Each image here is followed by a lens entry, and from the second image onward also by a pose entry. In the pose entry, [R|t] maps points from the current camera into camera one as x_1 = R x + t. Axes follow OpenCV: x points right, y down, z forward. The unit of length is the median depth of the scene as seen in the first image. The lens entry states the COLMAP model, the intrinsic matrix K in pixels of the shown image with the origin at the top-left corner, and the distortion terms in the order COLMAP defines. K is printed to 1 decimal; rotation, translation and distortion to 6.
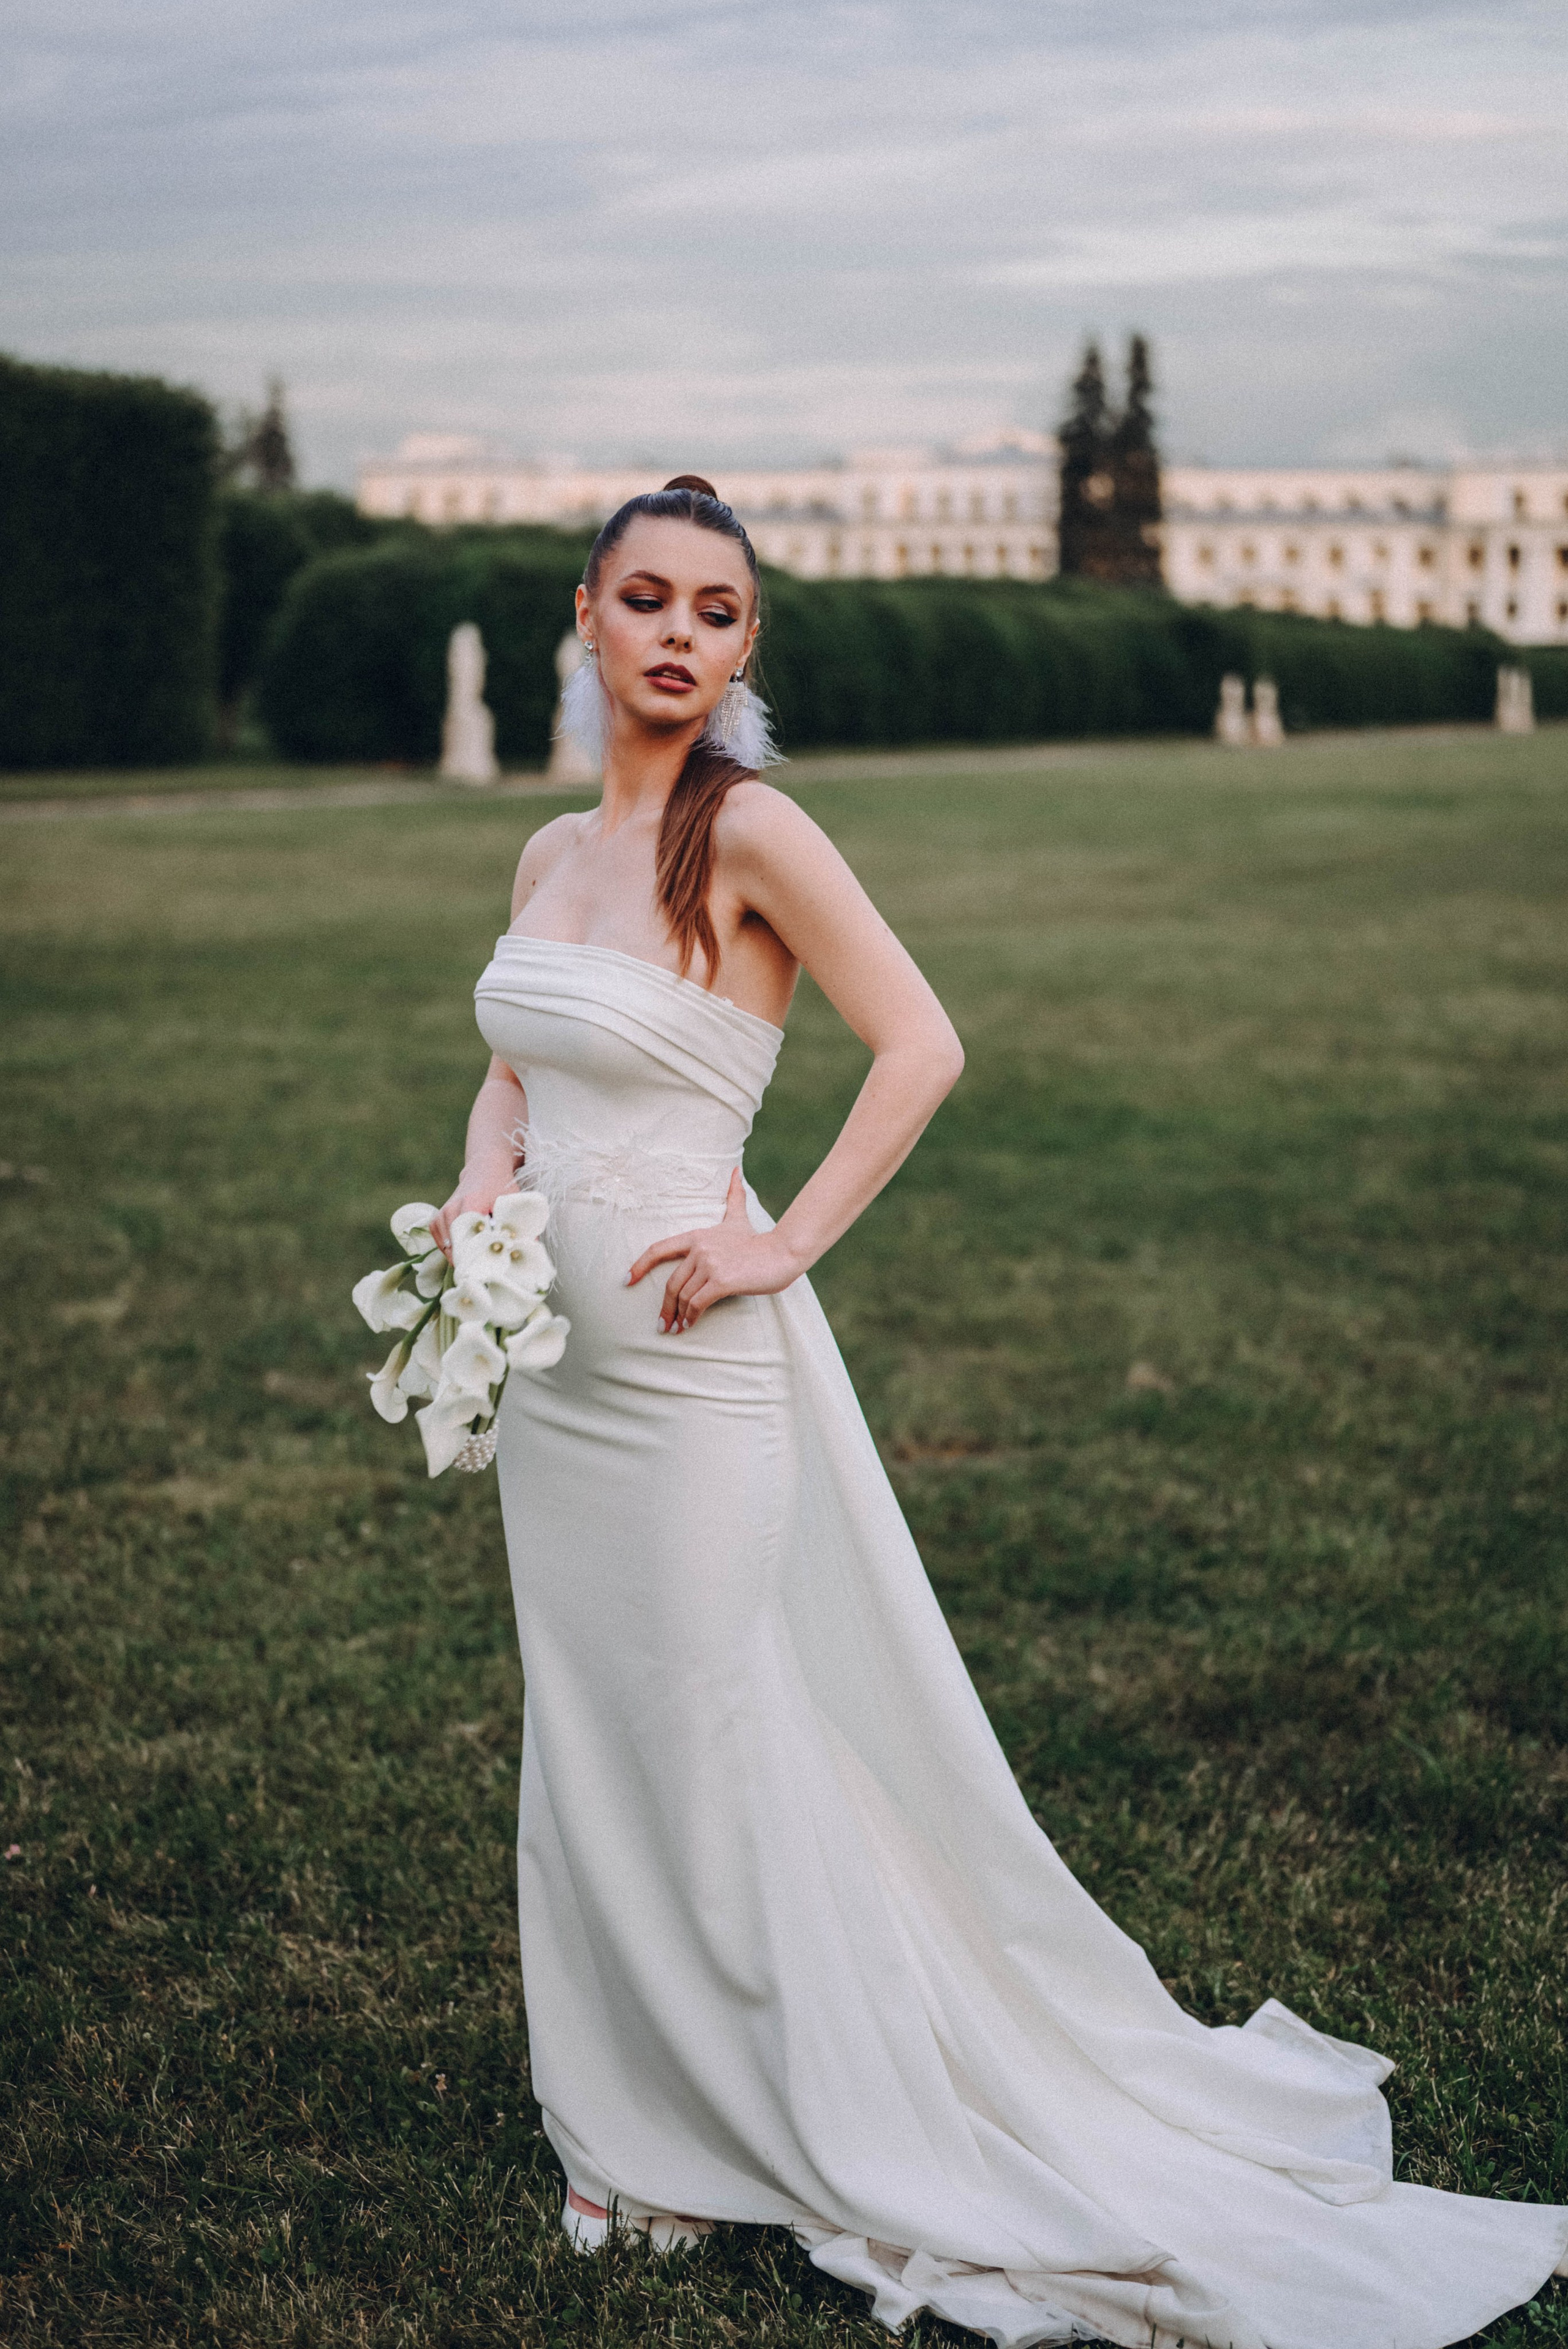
lens RADIAL K [[3342.2, 0, 836.5], [0, 3342.2, 1186.5], [0, 0, 1]] dist [0.014697, 0.000000]
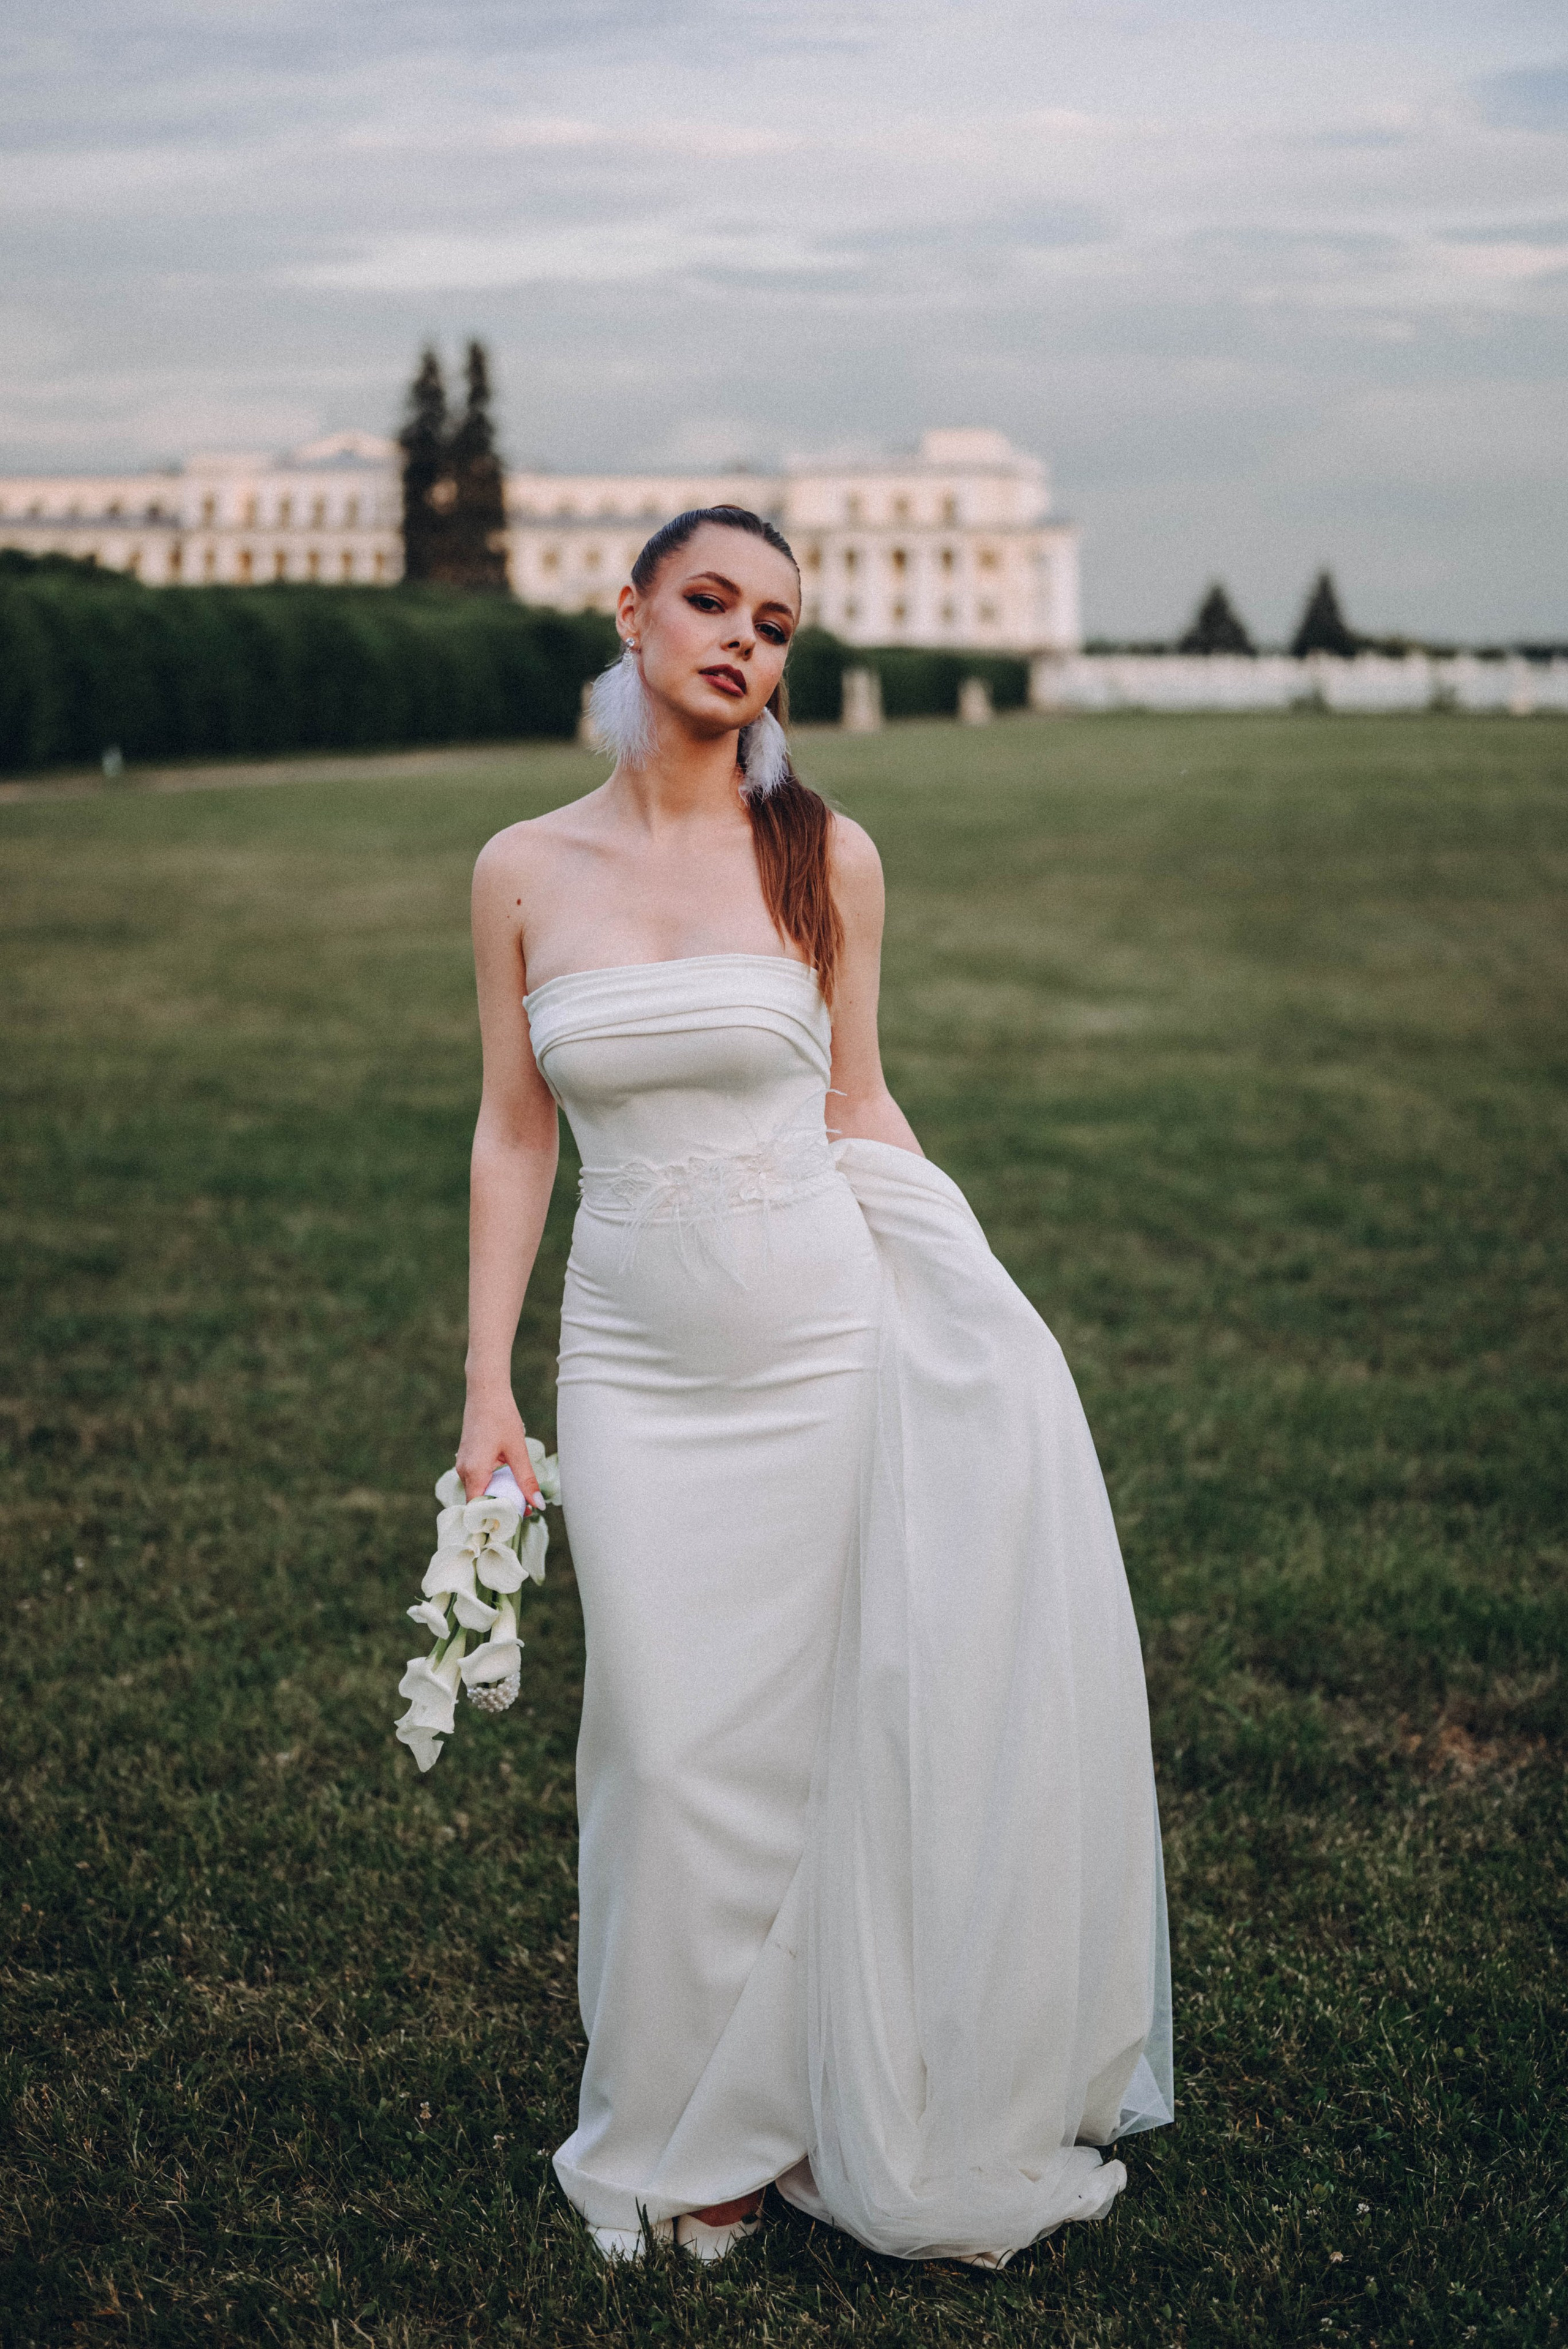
lens RADIAL K [[3342.2, 0, 816.8], [0, 3342.2, 1152.5], [0, 0, 1]] dist [0.014697, 0.000000]
pose [[0.982183, -0.038391, 0.183965, -0.069855], [0.040475, 0.999152, -0.007581, -0.000441], [-0.183518, 0.014892, 0.982904, 0.003908]]
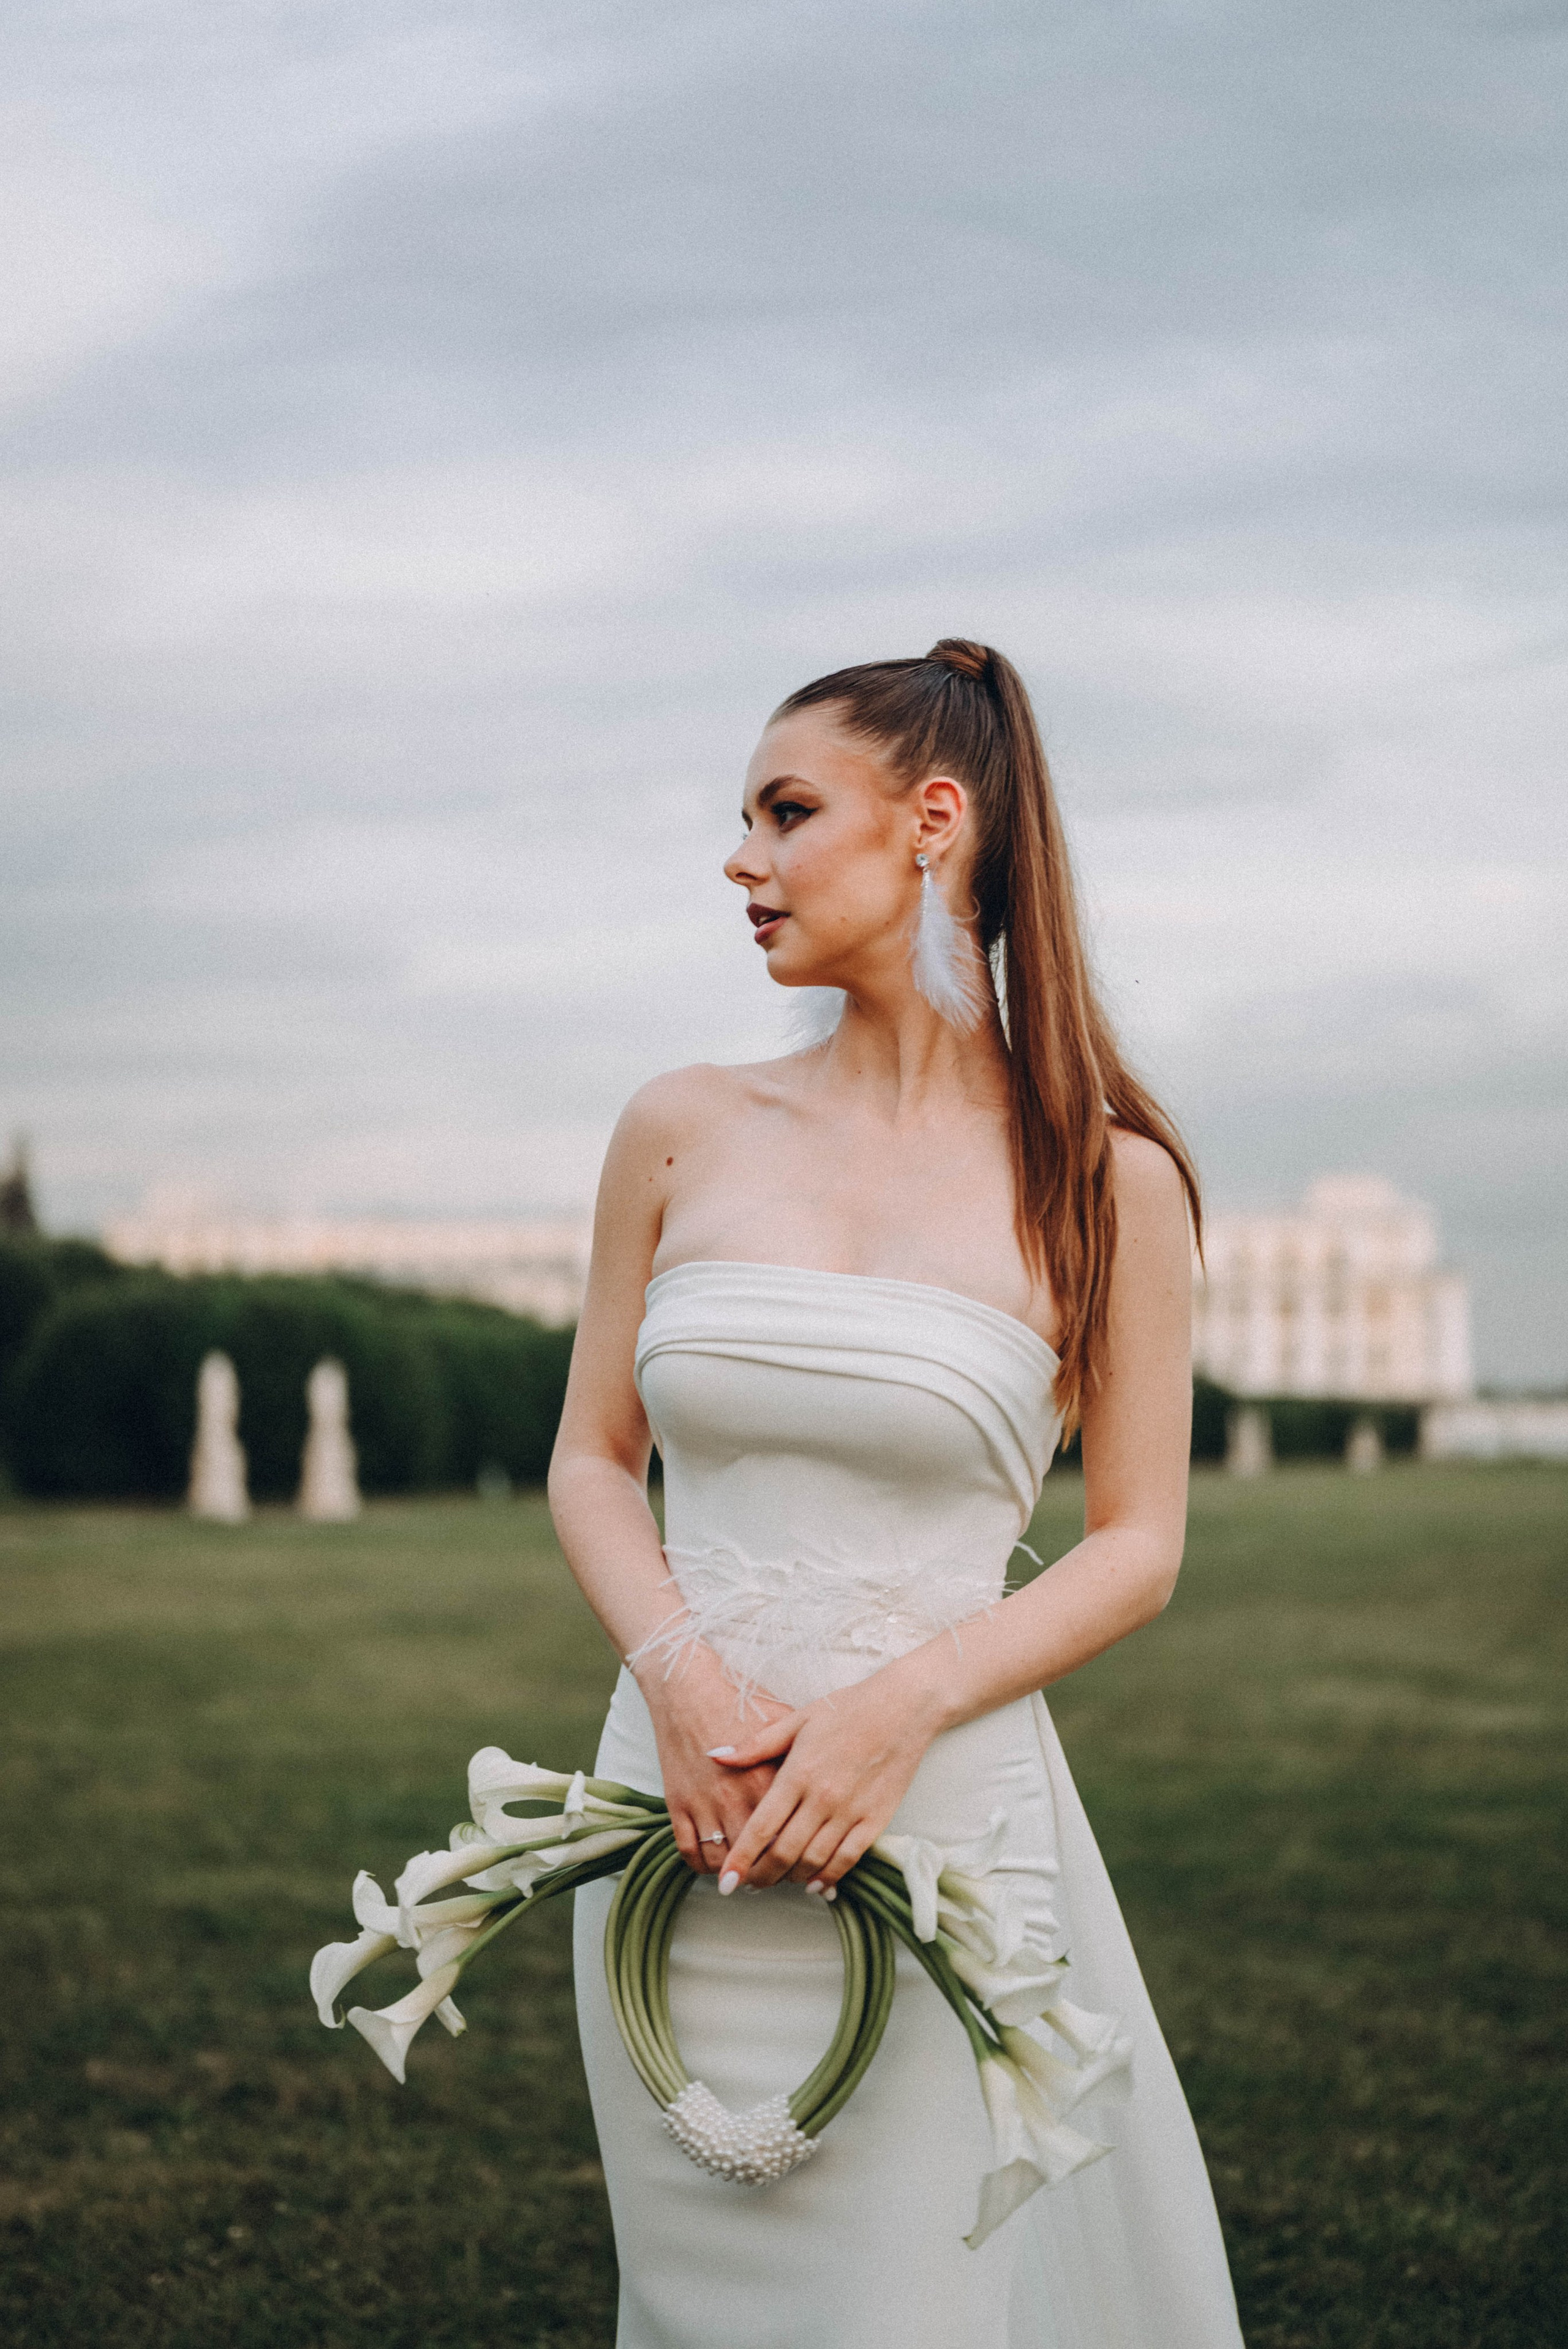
lens RADIAL K [[3342.2, 0, 802.6], [0, 3342.2, 1212.0], [0, 0, 1]] dist [0.014697, 0.000000]
pose [[0.997596, -0.002035, 0.069263, -0.040237], [0.016882, 0.976587, -0.214457, 0.025081], [-0.067205, 0.215111, 0.974274, 0.104329]]
